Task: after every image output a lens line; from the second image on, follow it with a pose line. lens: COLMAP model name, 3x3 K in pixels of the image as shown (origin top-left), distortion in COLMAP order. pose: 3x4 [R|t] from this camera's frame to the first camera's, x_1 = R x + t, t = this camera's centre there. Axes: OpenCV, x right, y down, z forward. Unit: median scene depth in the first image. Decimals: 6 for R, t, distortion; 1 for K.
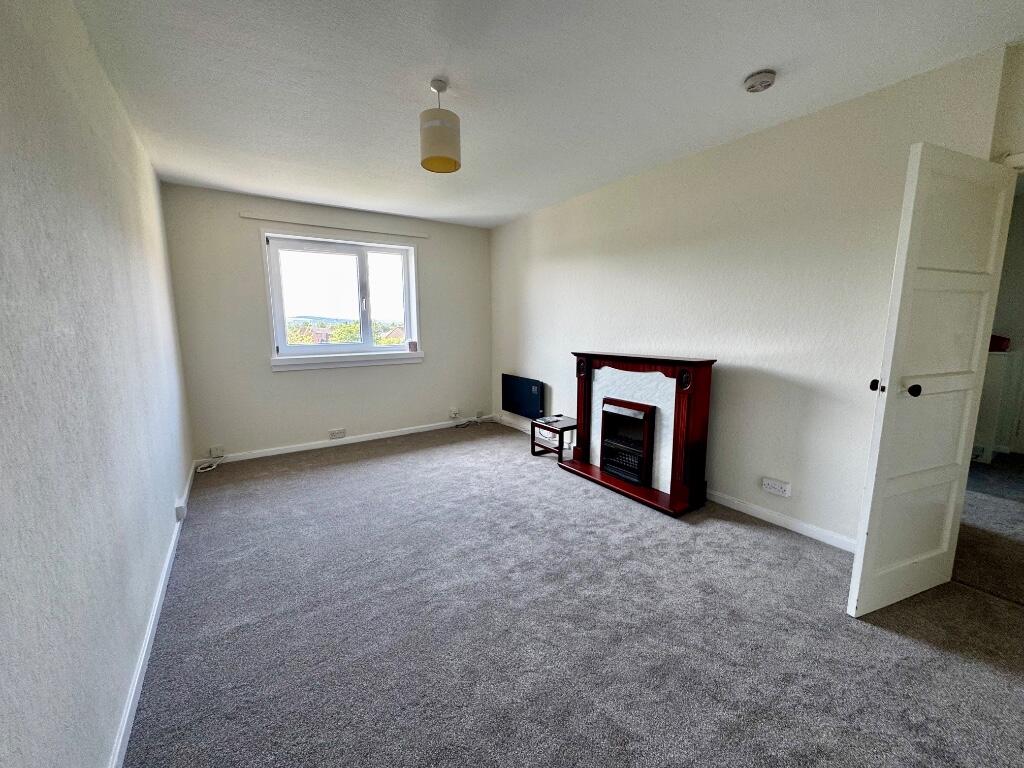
lens RADIAL K [[411.6, 0, 512.3], [0, 411.6, 384.1], [0, 0, 1]] dist [0.002235, 0.000345]
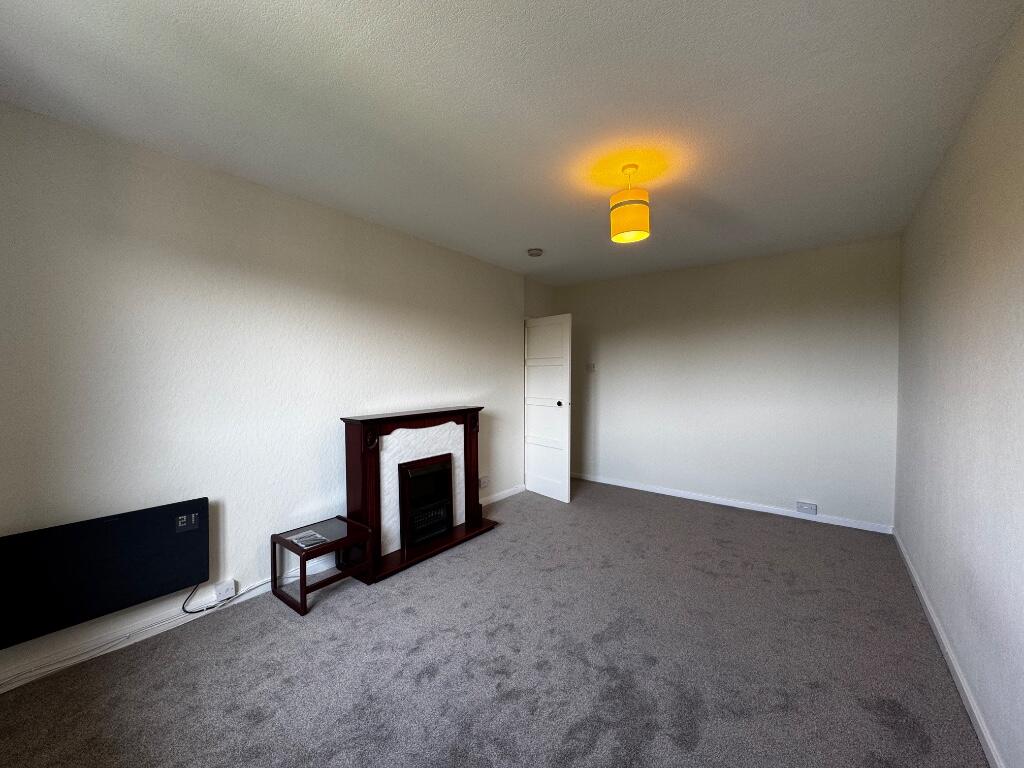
lens RADIAL K [[411.6, 0, 511.7], [0, 411.6, 383.0], [0, 0, 1]] dist [0.002235, 0.000345]
pose [[-0.347238, 0.001347, 0.937776, -0.747503], [0.147056, 0.987705, 0.053033, -0.165867], [-0.926175, 0.156321, -0.343167, 1.167384]]
